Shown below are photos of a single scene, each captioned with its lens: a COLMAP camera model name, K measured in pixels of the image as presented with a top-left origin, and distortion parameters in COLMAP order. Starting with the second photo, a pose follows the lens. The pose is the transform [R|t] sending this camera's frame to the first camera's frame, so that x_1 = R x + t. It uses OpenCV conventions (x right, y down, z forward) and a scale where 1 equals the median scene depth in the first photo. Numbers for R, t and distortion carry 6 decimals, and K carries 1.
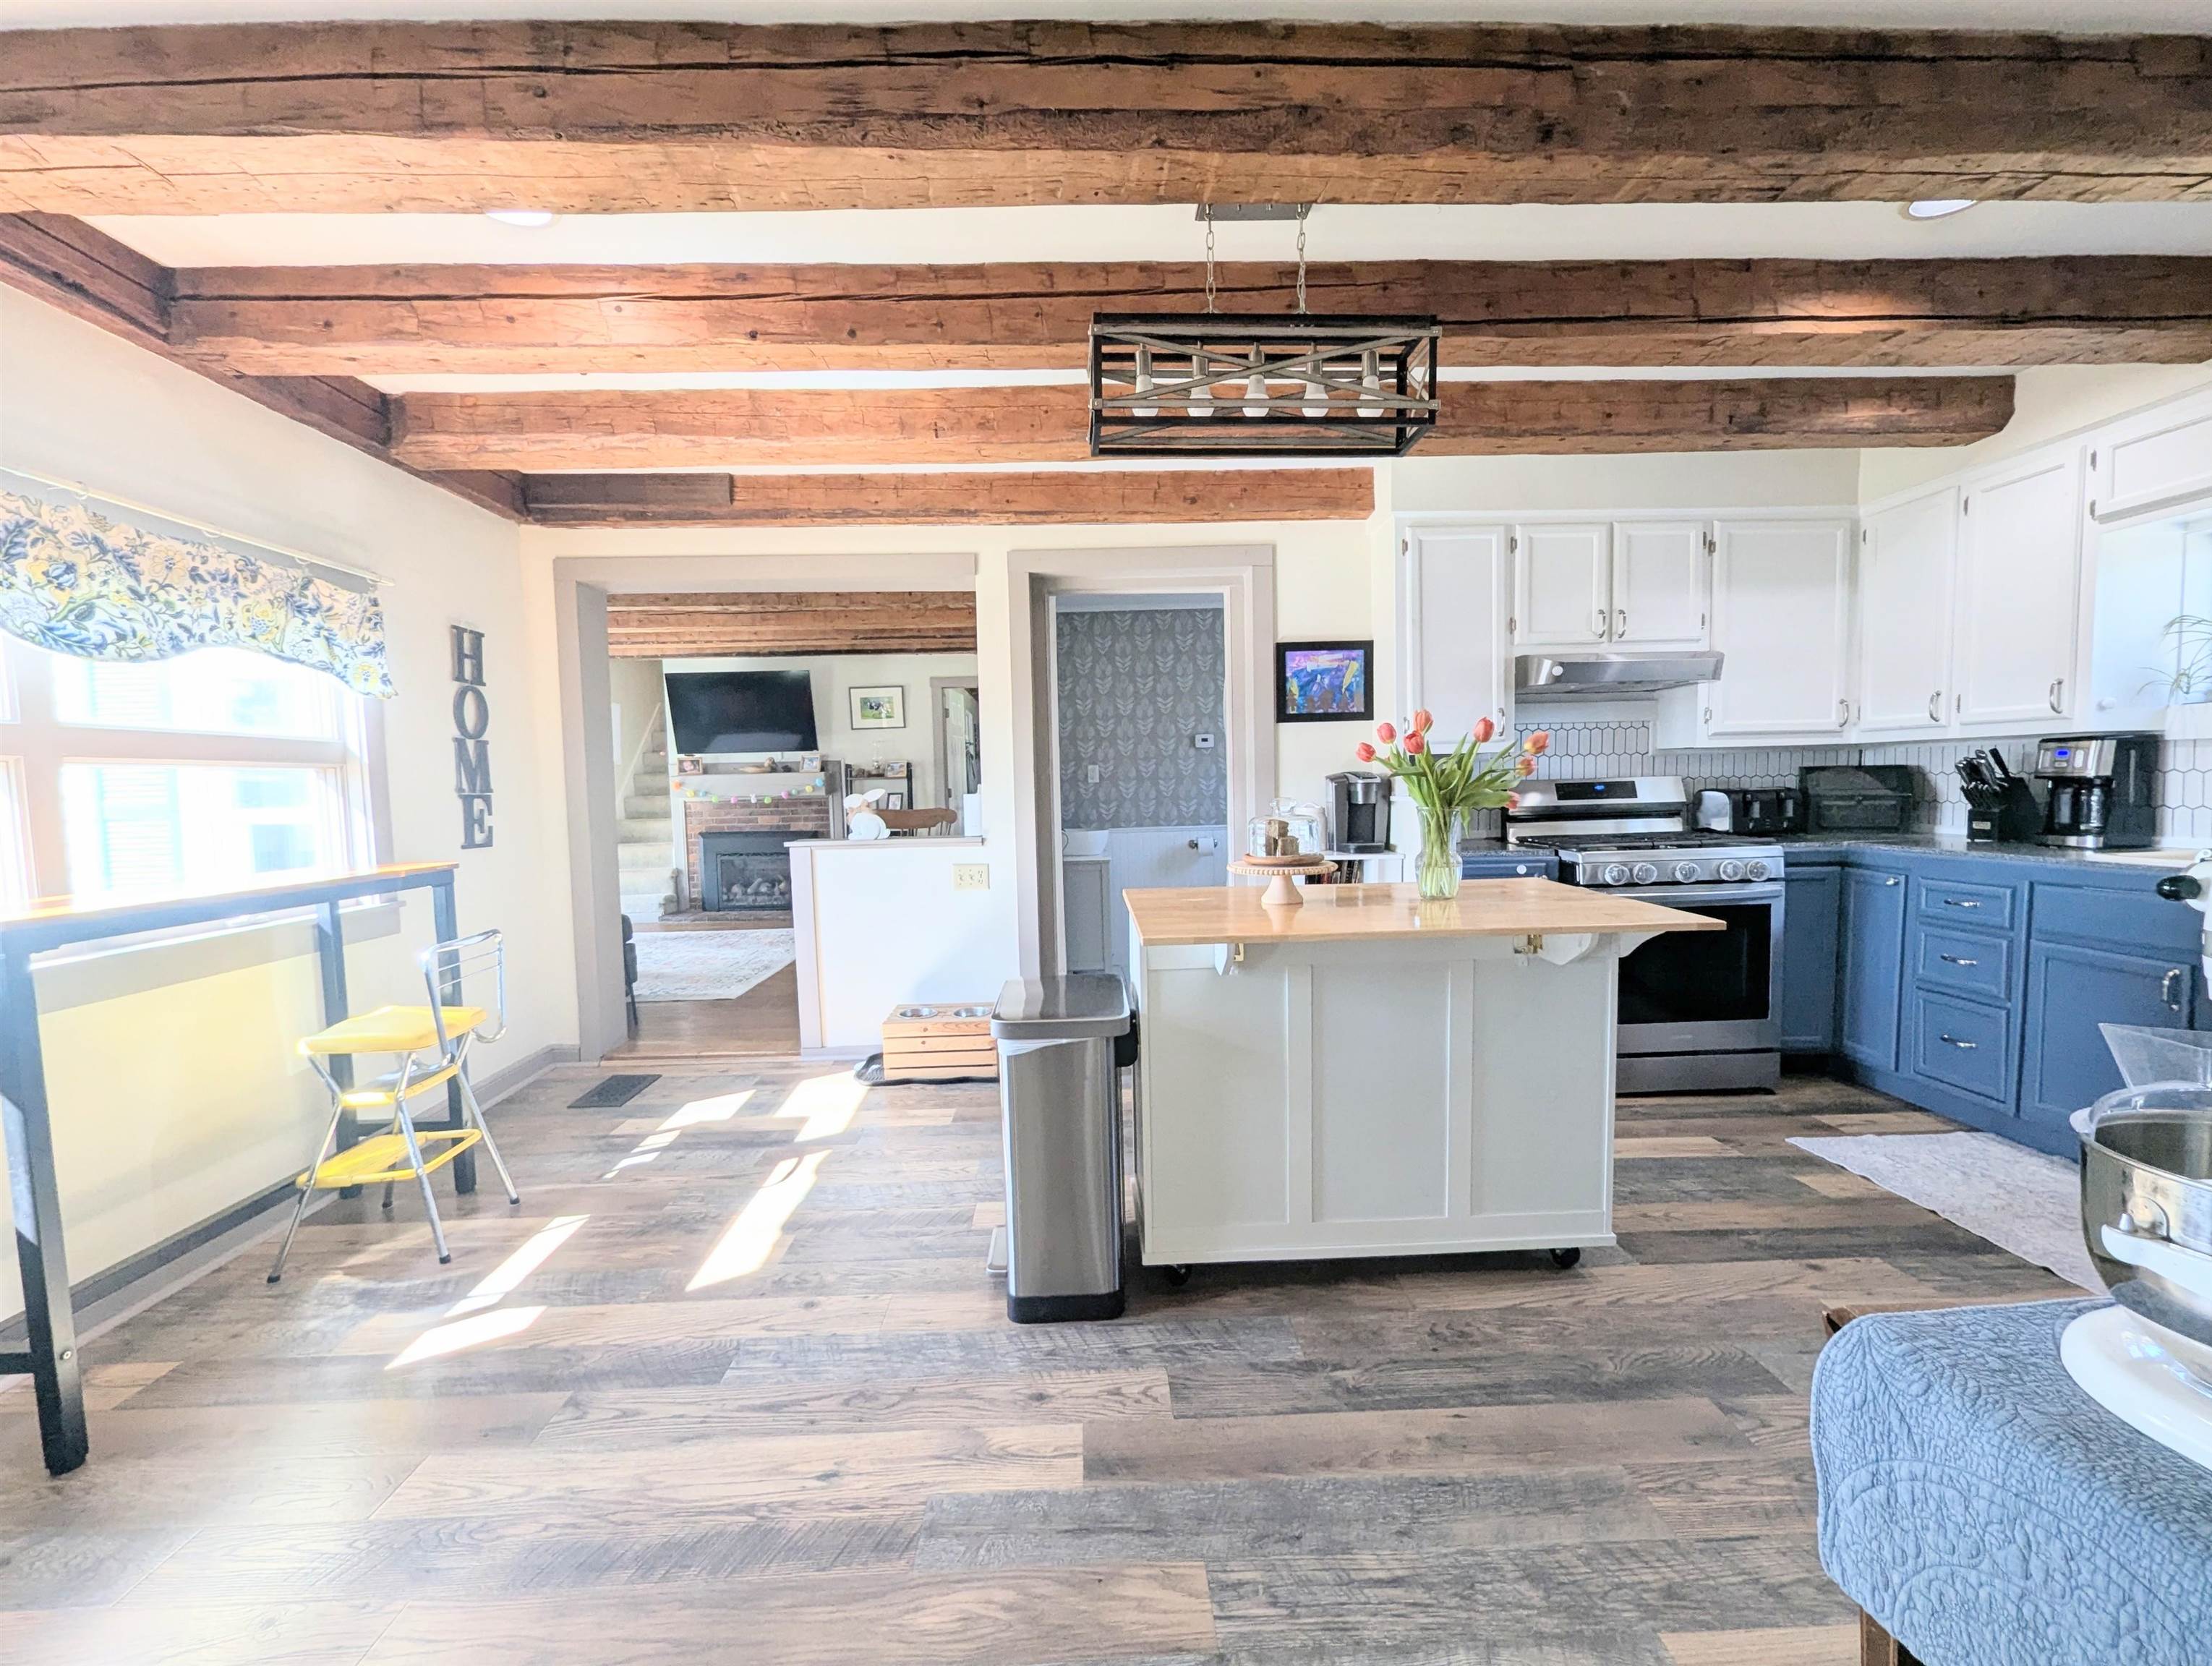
lens RADIAL K [[910.5, 0, 1093.8], [0, 910.5, 843.4], [0, 0, 1]] dist [0.000918, -0.000768]
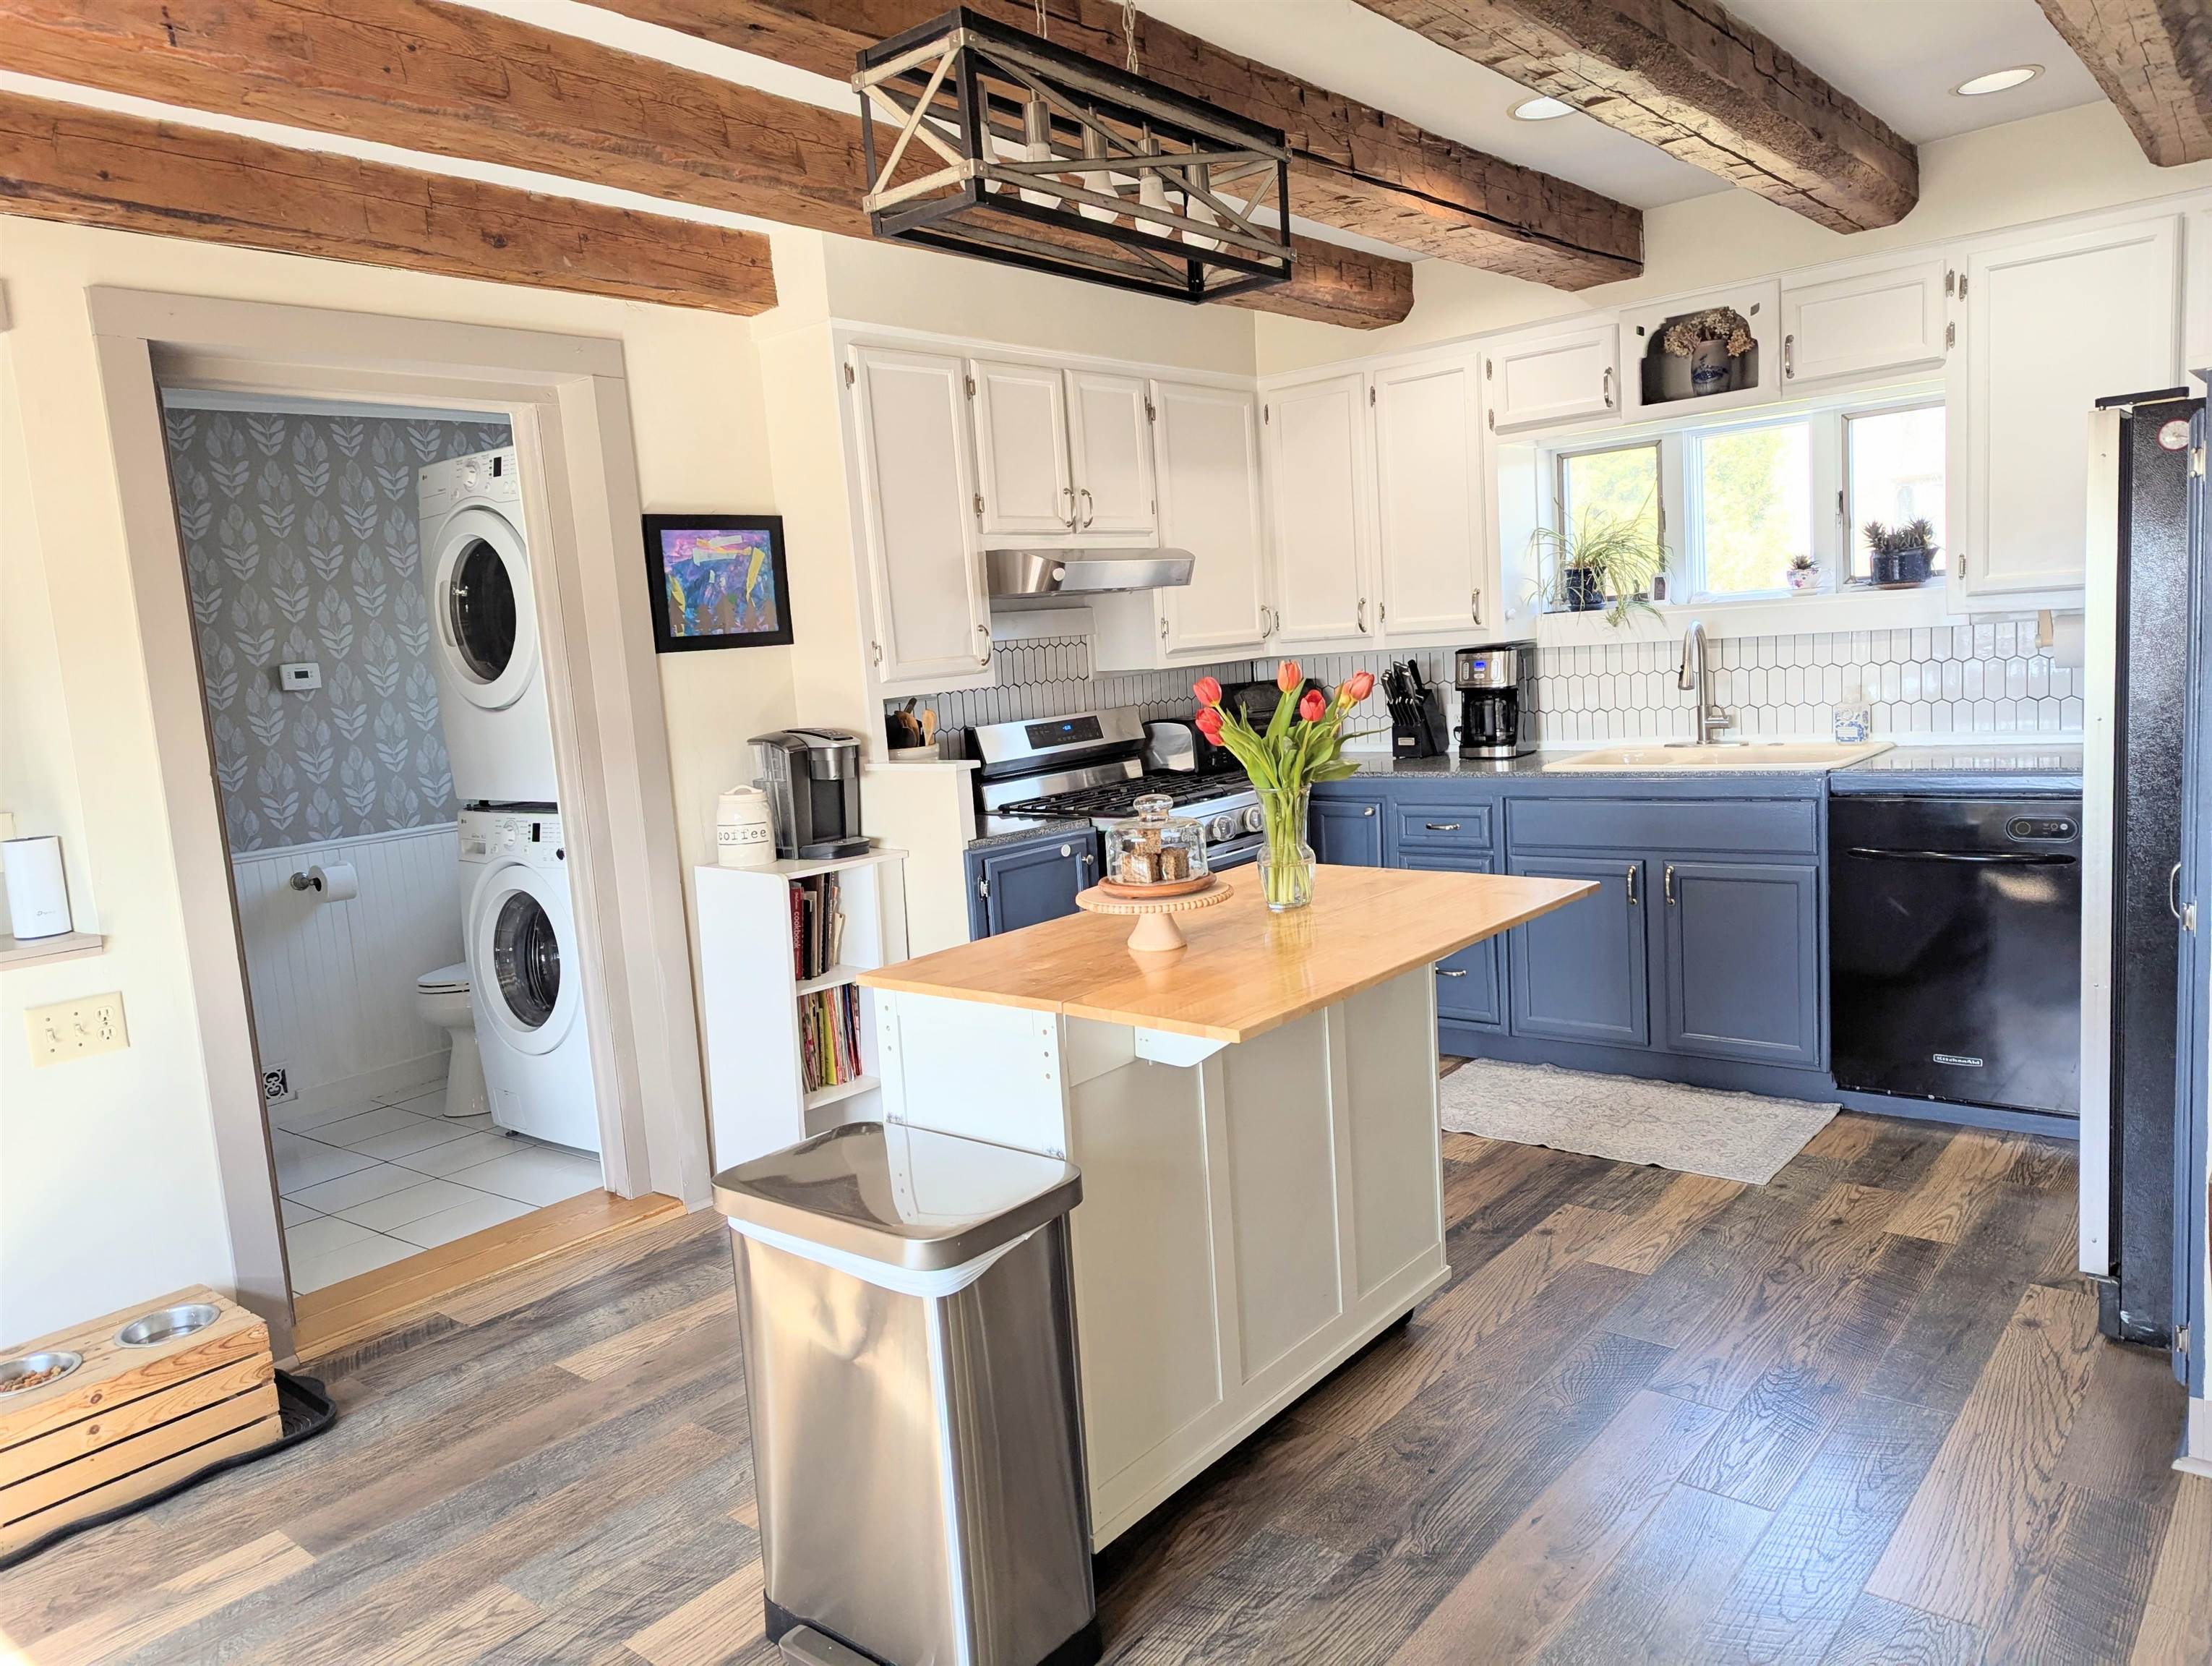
lens RADIAL K [[1553.7, 0, 1075.2], [0, 1553.7, 835.3], [0, 0, 1]] dist [0.053756, -0.033139]
pose [[0.668415, -0.121481, 0.733801, -0.401413], [0.106733, 0.992027, 0.067008, -0.061262], [-0.736091, 0.033532, 0.676052, 0.149726]]
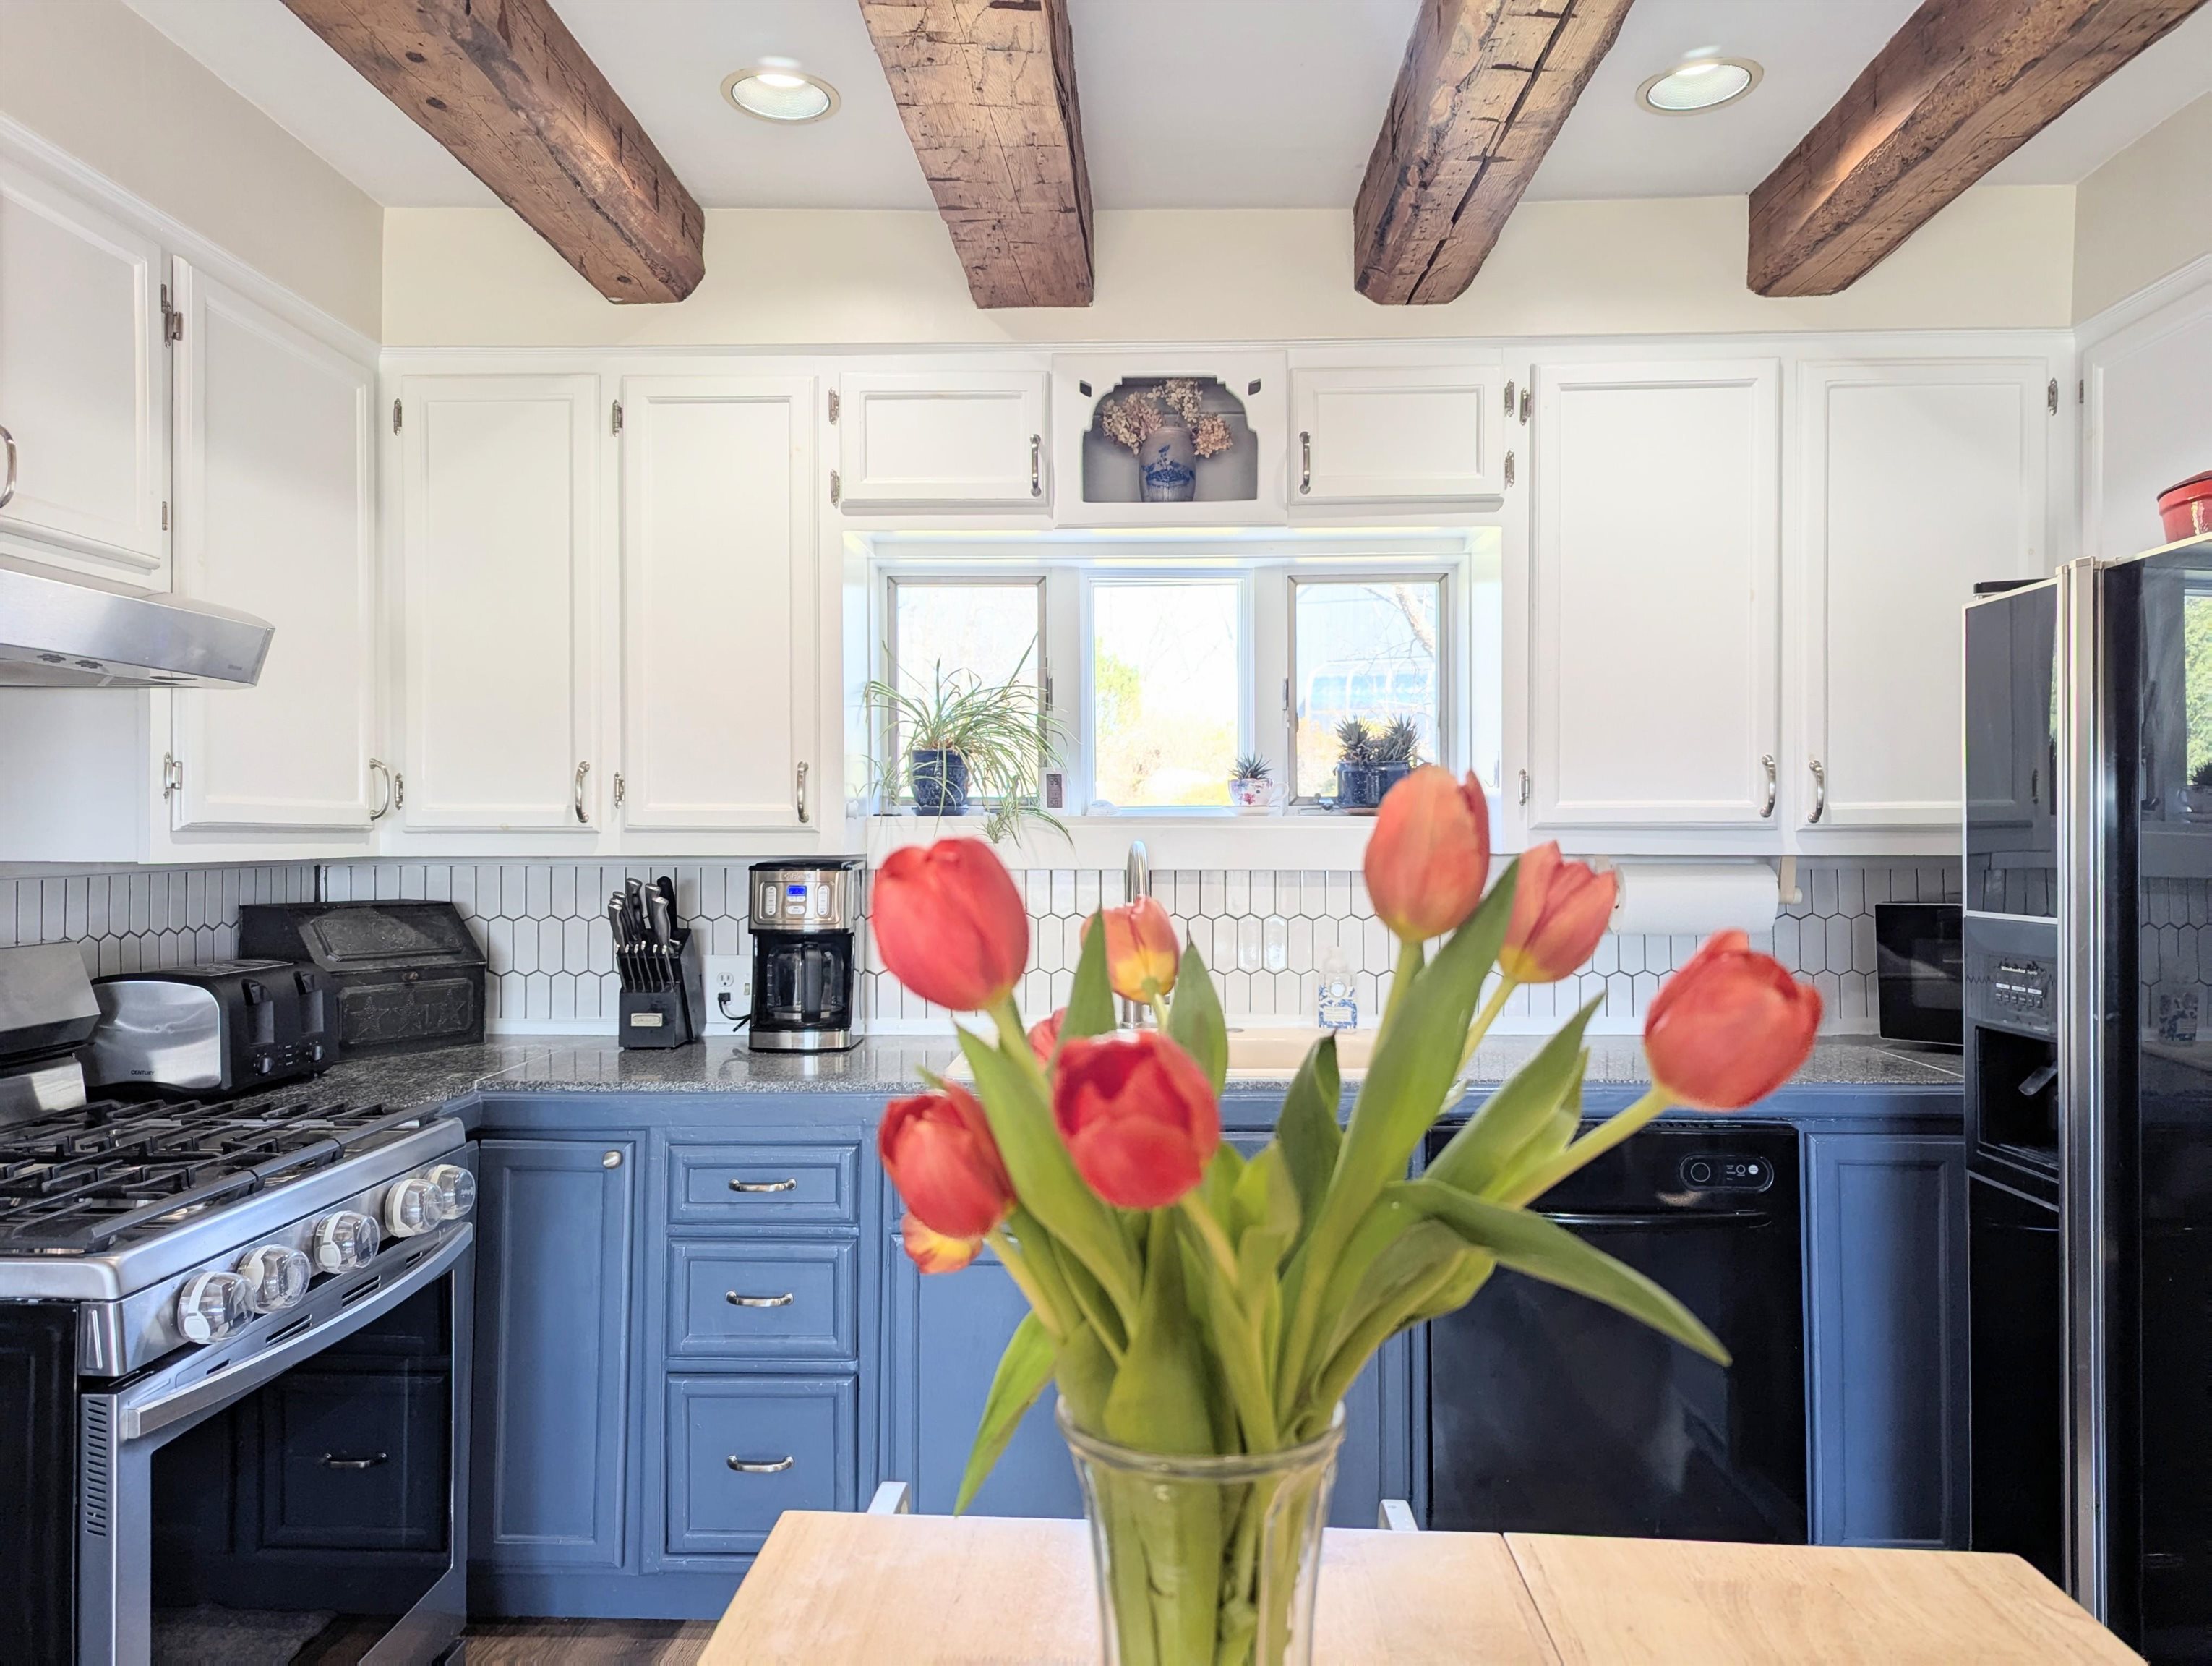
lens RADIAL K [[1553.7, 0, 1105.5], [0, 1553.7, 833.2], [0, 0, 1]] dist [0.053756, -0.033139]
pose [[0.059755, 0.024291, 0.997918, 0.067297], [0.064963, 0.997490, -0.028170, -0.076927], [-0.996097, 0.066511, 0.058027, 0.602783]]
